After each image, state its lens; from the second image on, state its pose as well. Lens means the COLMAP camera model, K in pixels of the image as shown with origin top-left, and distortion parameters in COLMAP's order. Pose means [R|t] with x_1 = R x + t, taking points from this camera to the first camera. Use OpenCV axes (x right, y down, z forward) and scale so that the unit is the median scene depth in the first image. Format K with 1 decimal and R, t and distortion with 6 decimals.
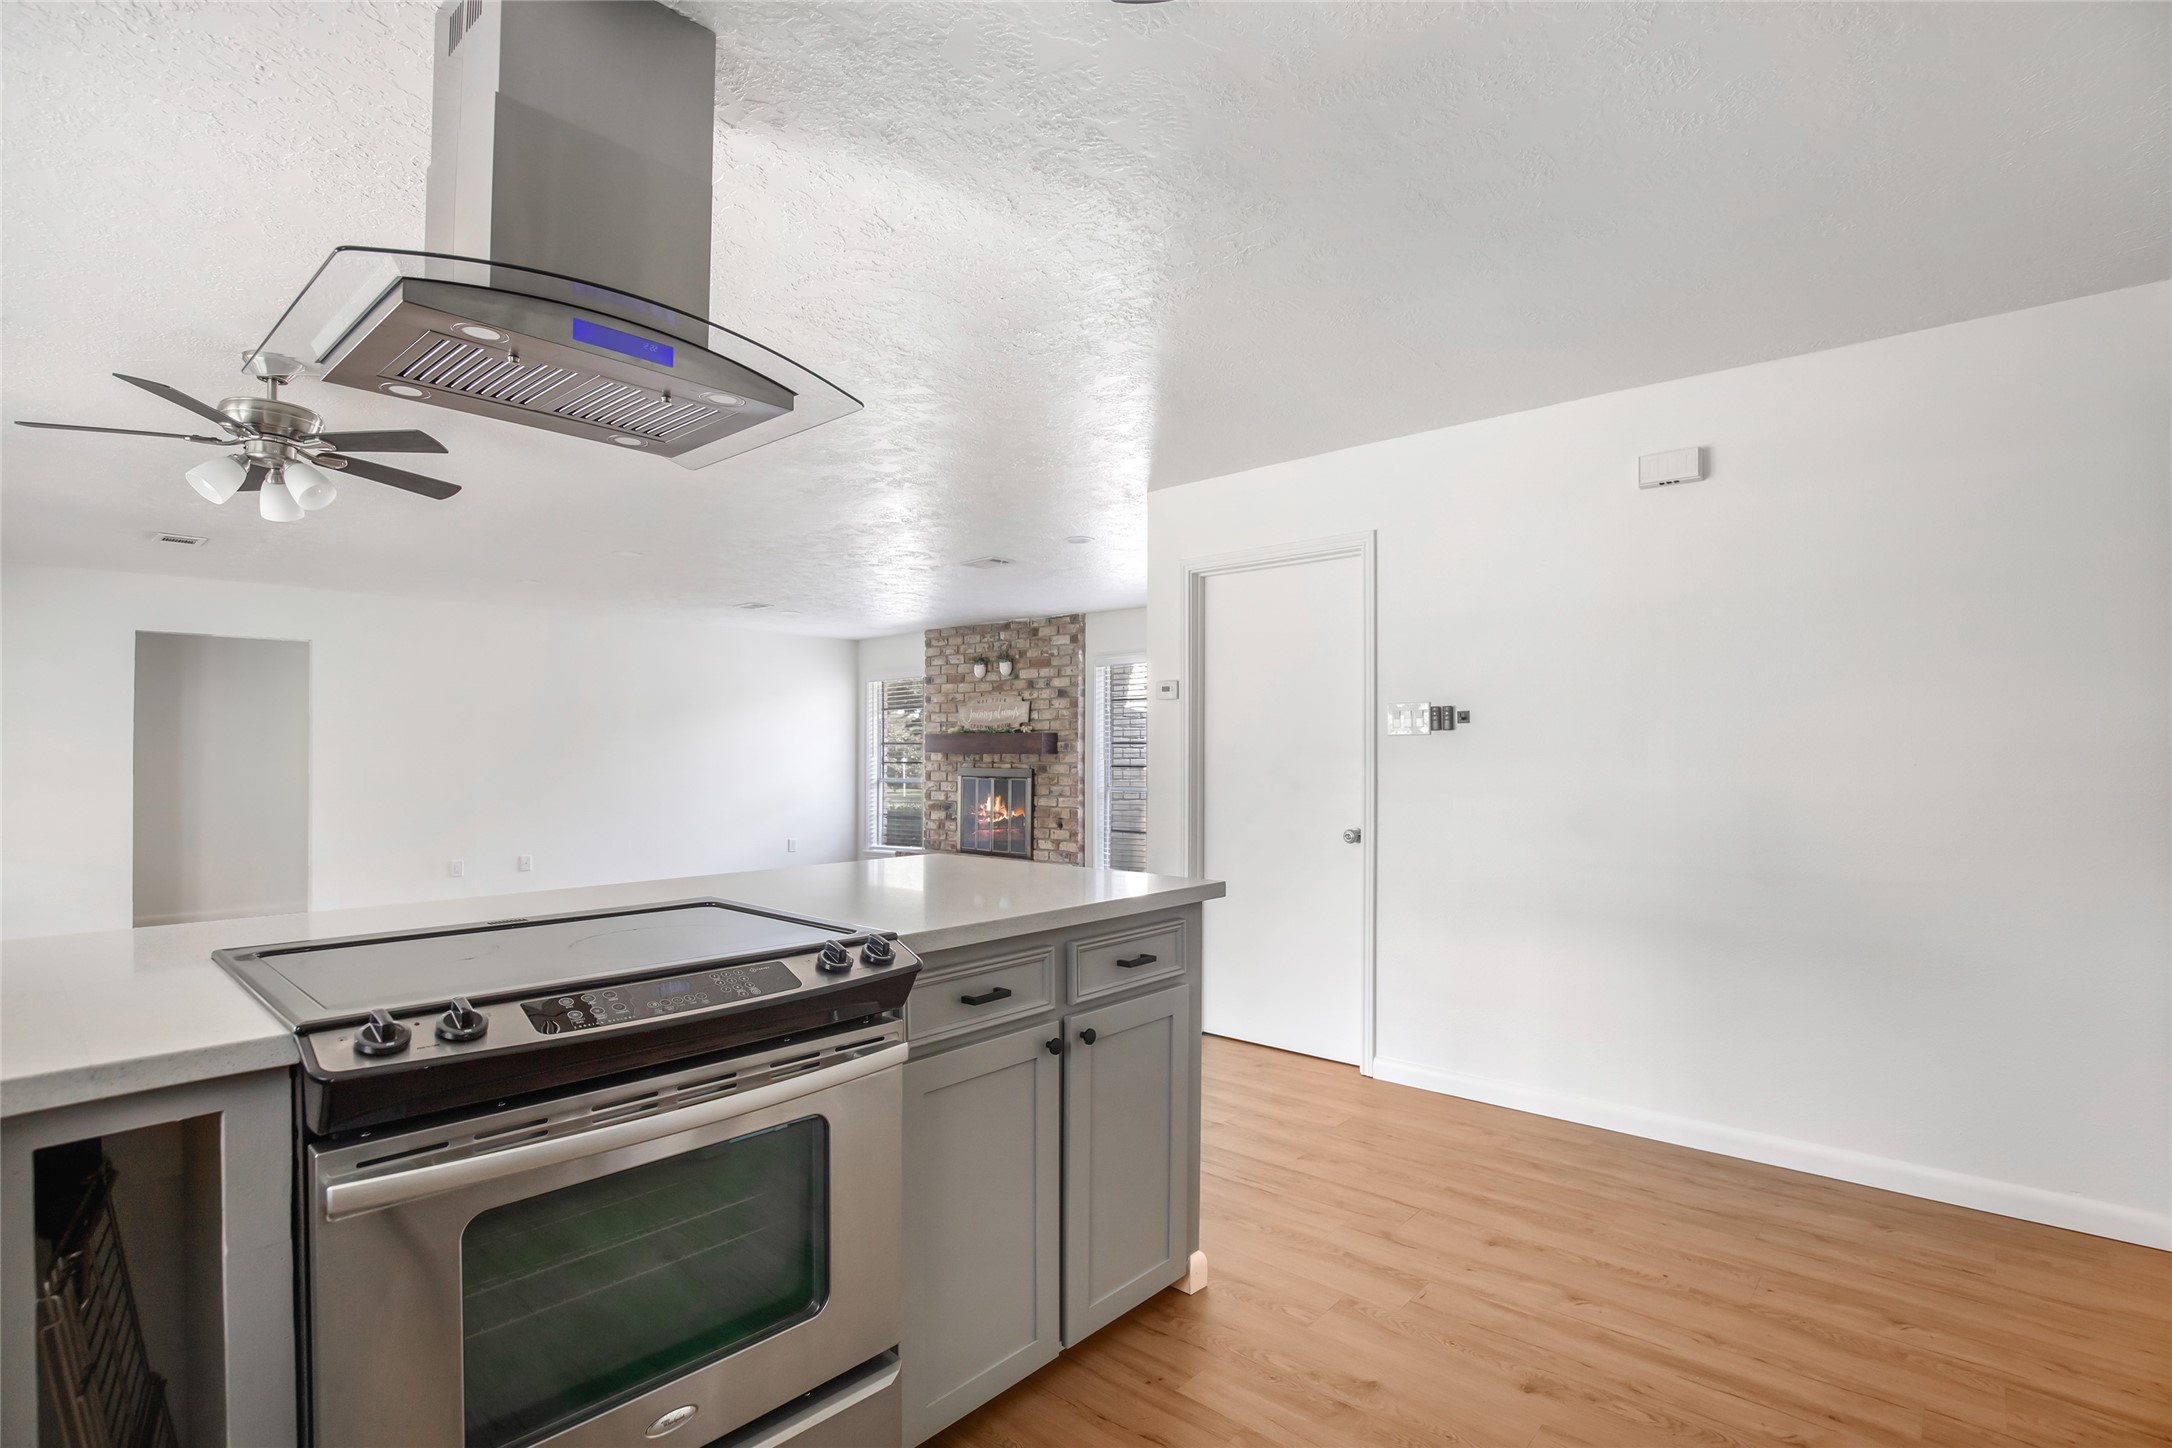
lens RADIAL K [[1027.0, 0, 1081.4], [0, 1027.0, 742.8], [0, 0, 1]] dist [-0.000049, 0.000003]
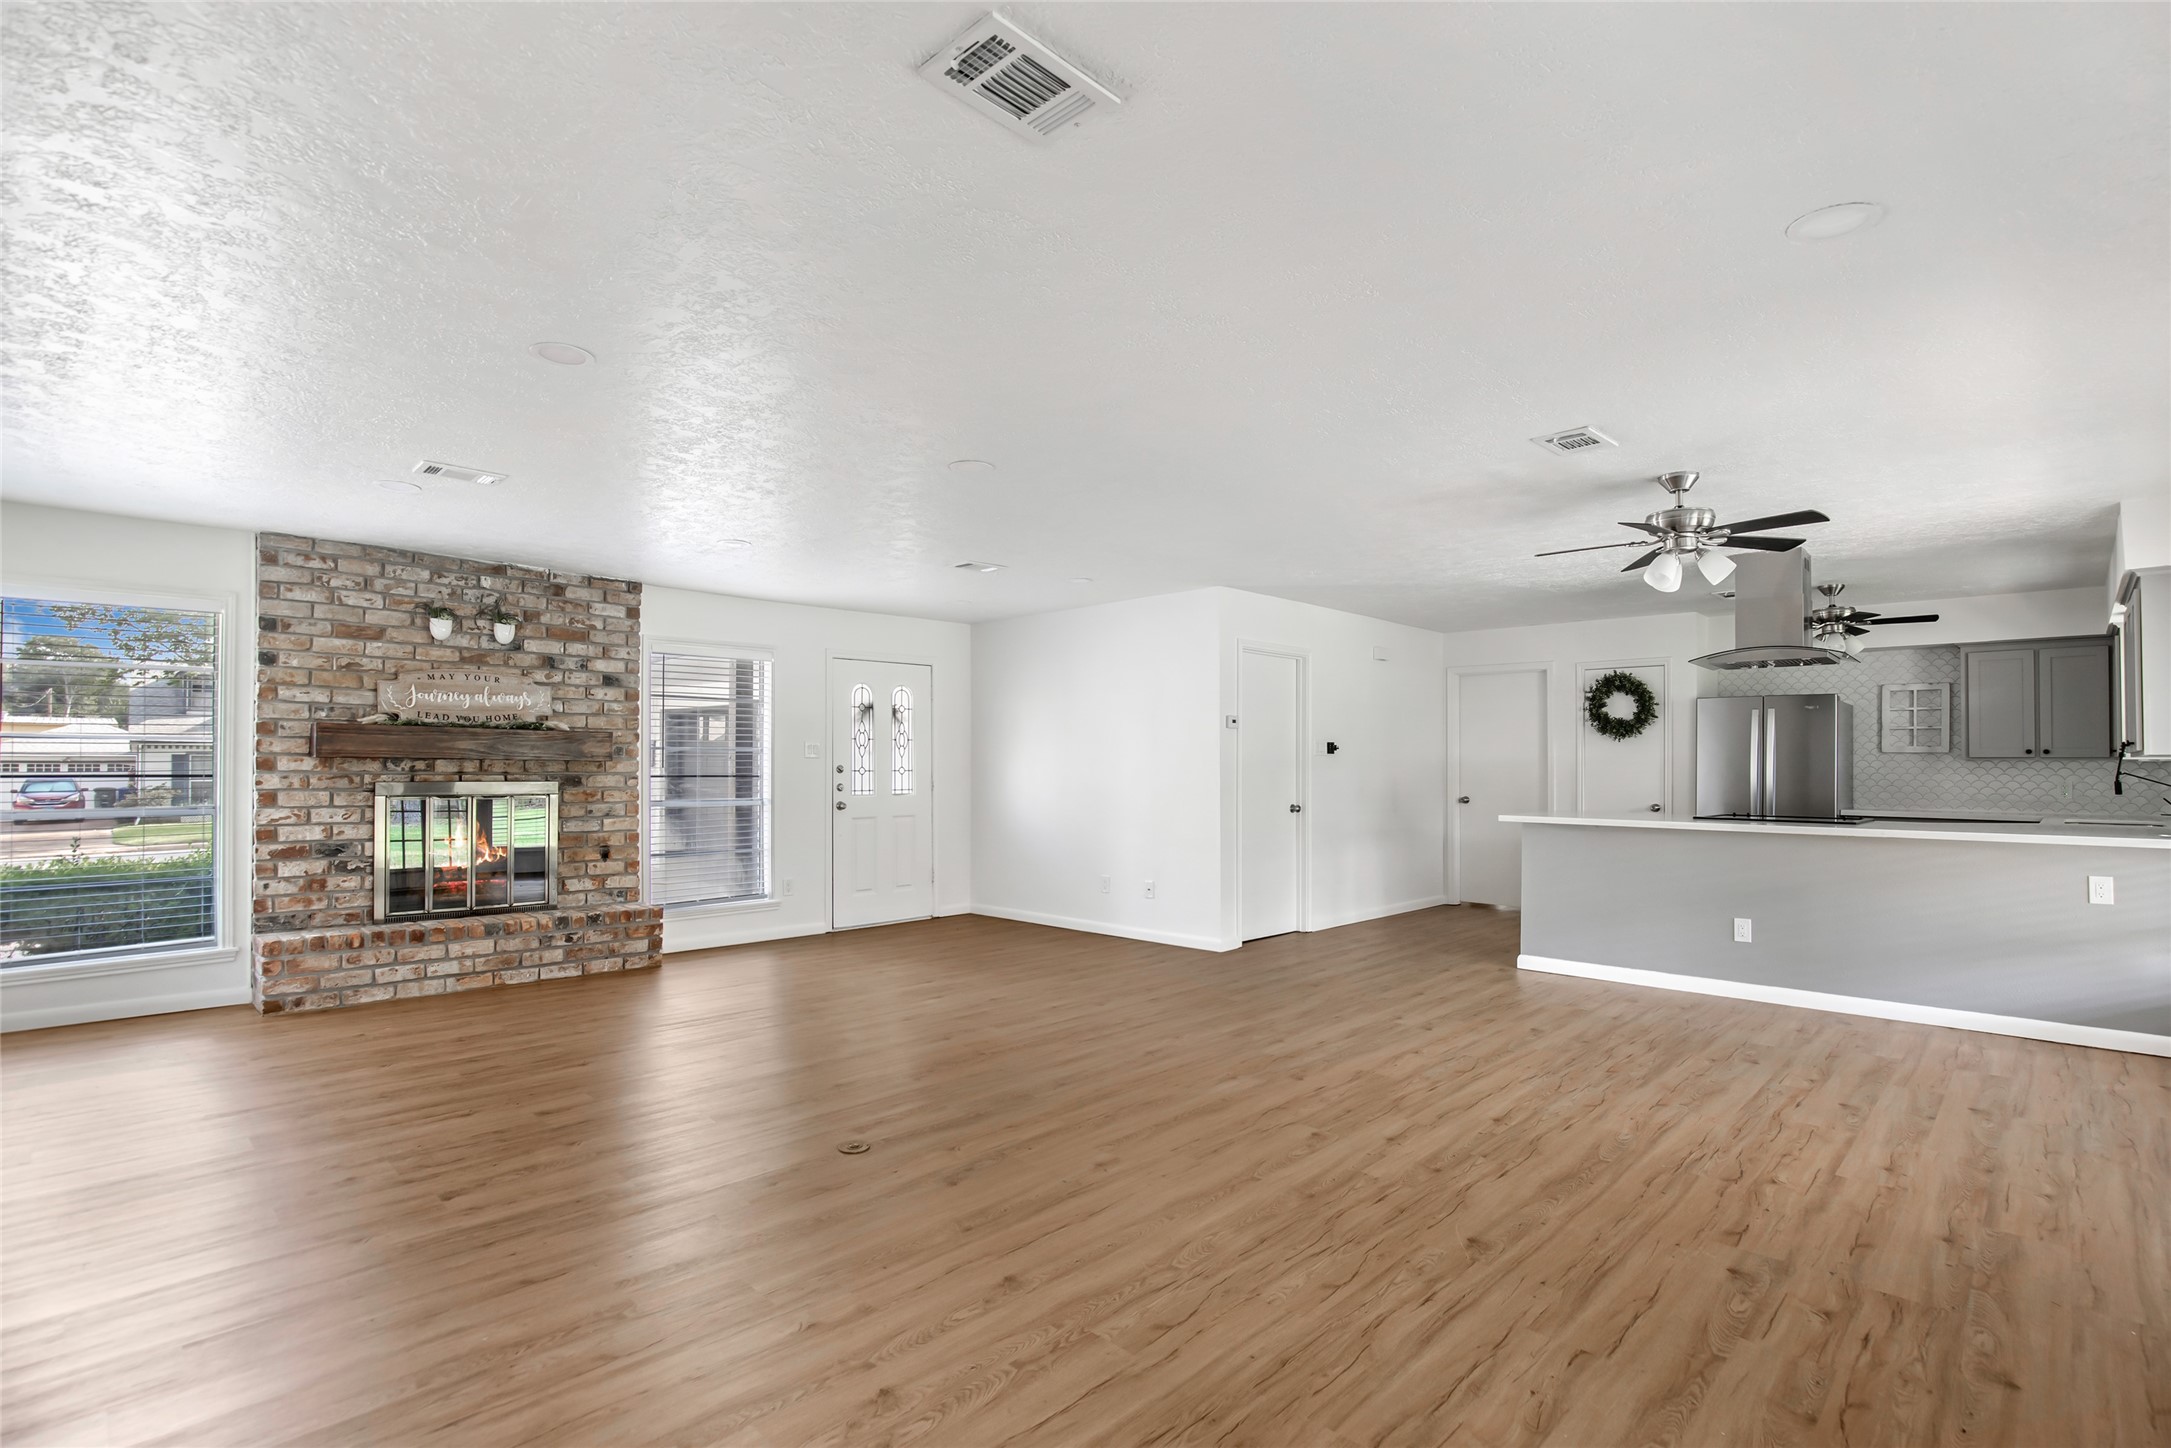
lens RADIAL K [[1022.4, 0, 1095.0], [0, 1022.4, 753.5], [0, 0, 1]] dist [-0.037048, 0.010242]
pose [[0.045507, 0.012886, 0.998881, -0.722612], [-0.014618, 0.999818, -0.012232, 0.009035], [-0.998857, -0.014045, 0.045687, 0.585759]]
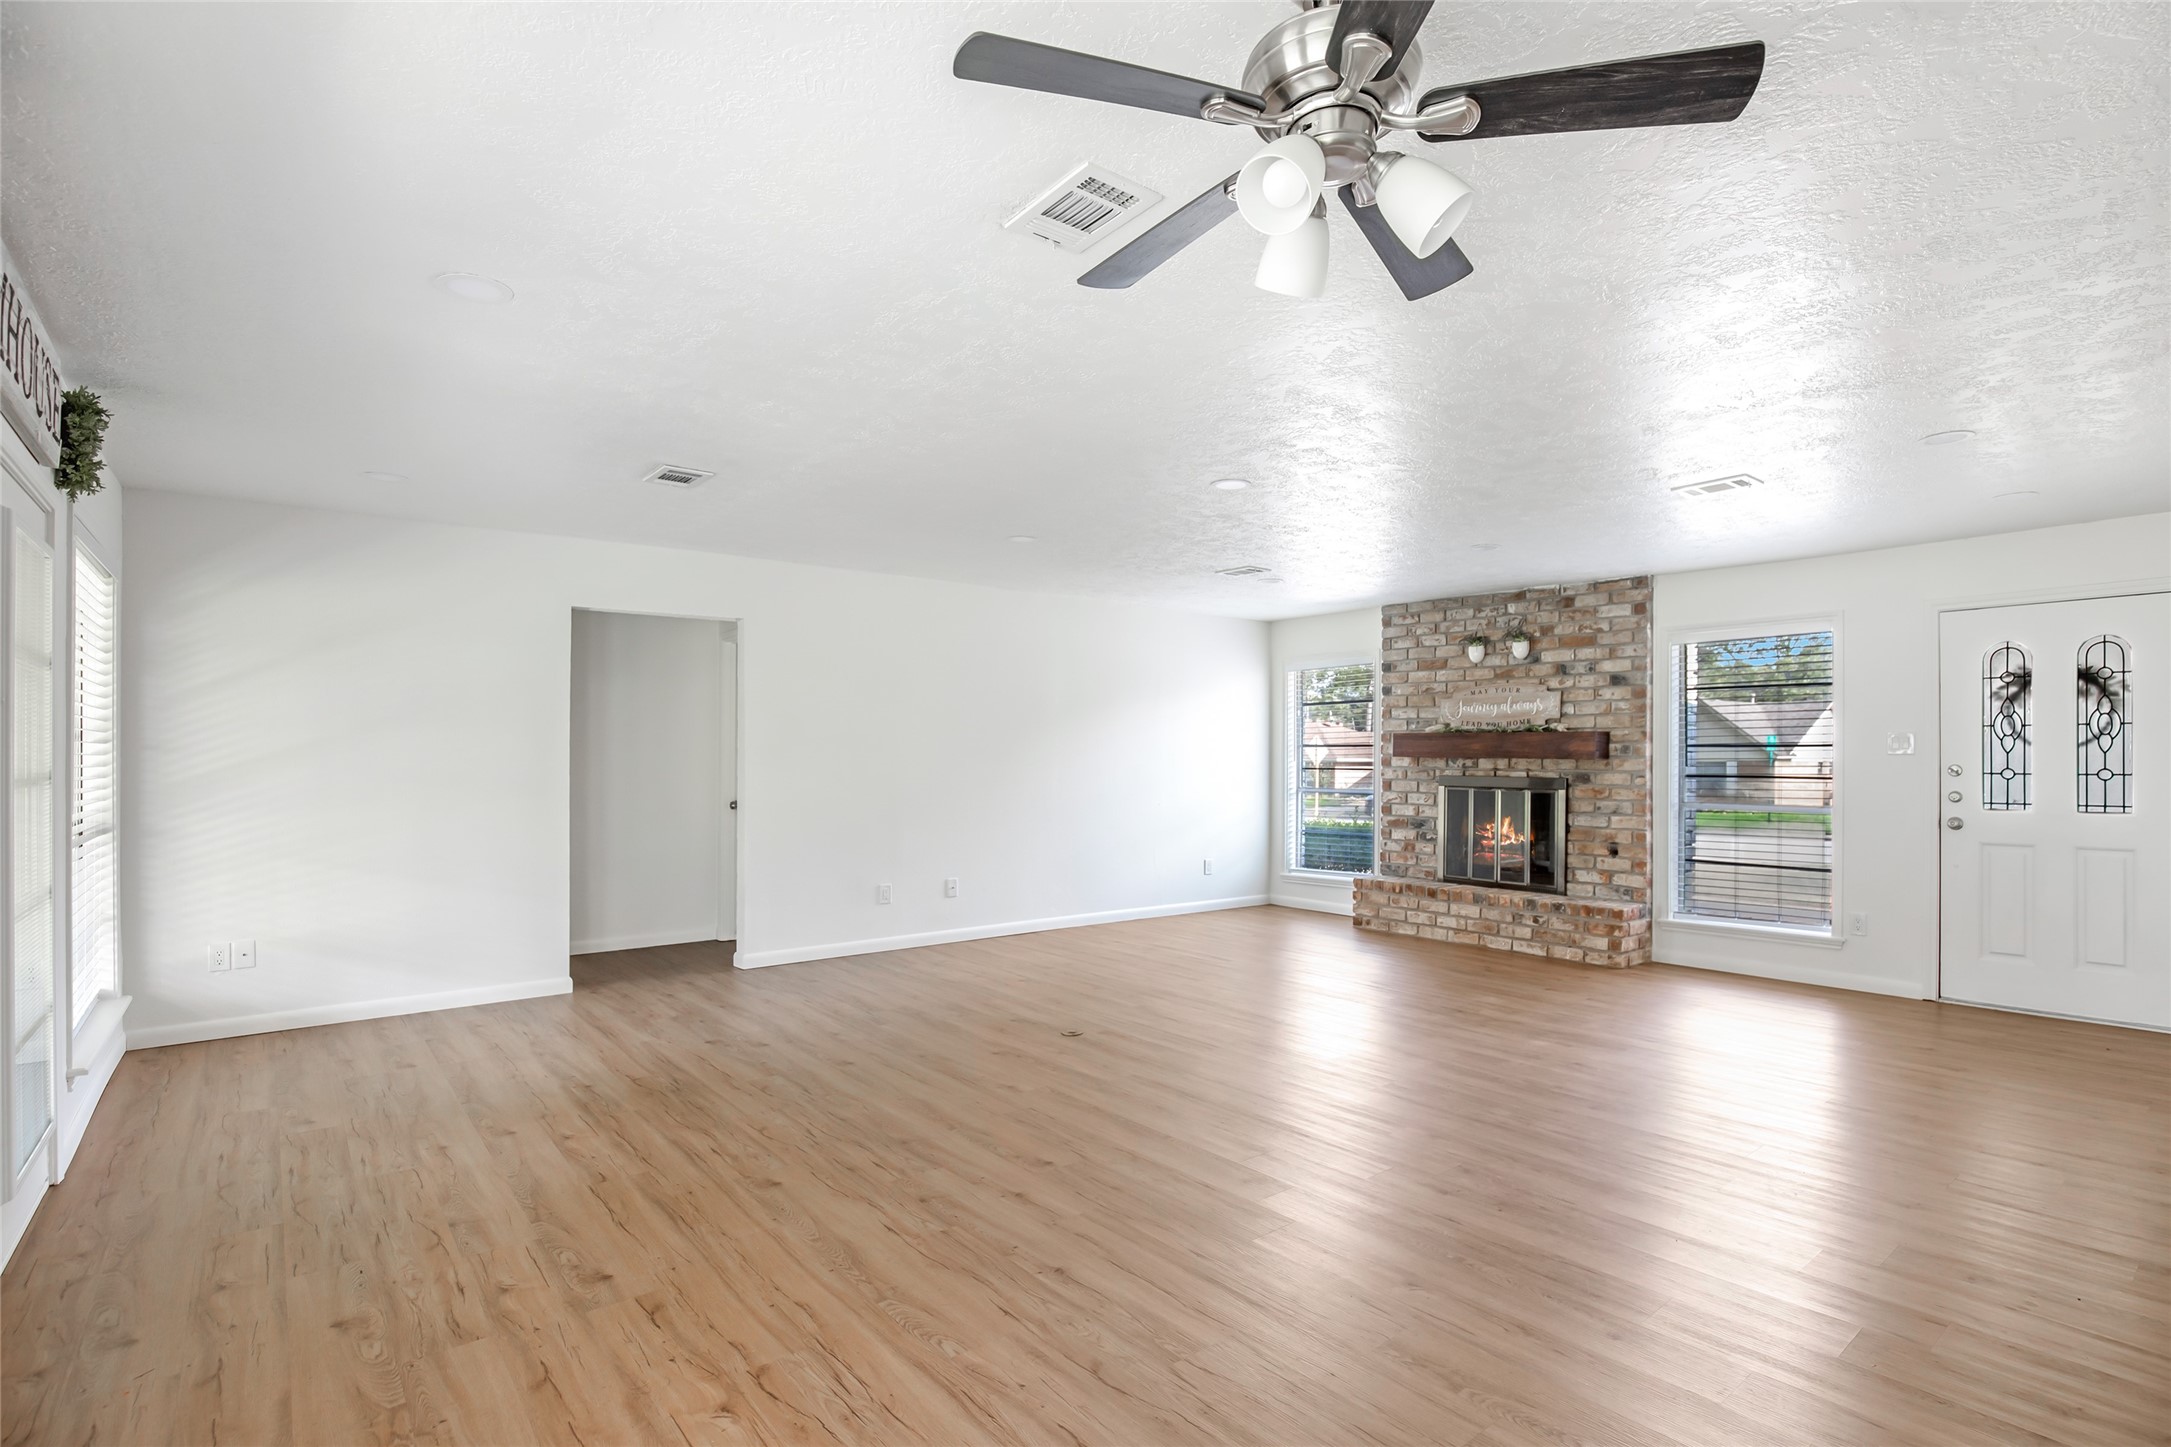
lens RADIAL K [[1022.4, 0, 1095.0], [0, 1022.4, 753.0], [0, 0, 1]] dist [-0.037048, 0.010242]
pose [[0.989099, 0.003516, -0.147210, -0.282780], [-0.002475, 0.999971, 0.007254, 0.001700], [0.147231, -0.006810, 0.989079, 0.186435]]
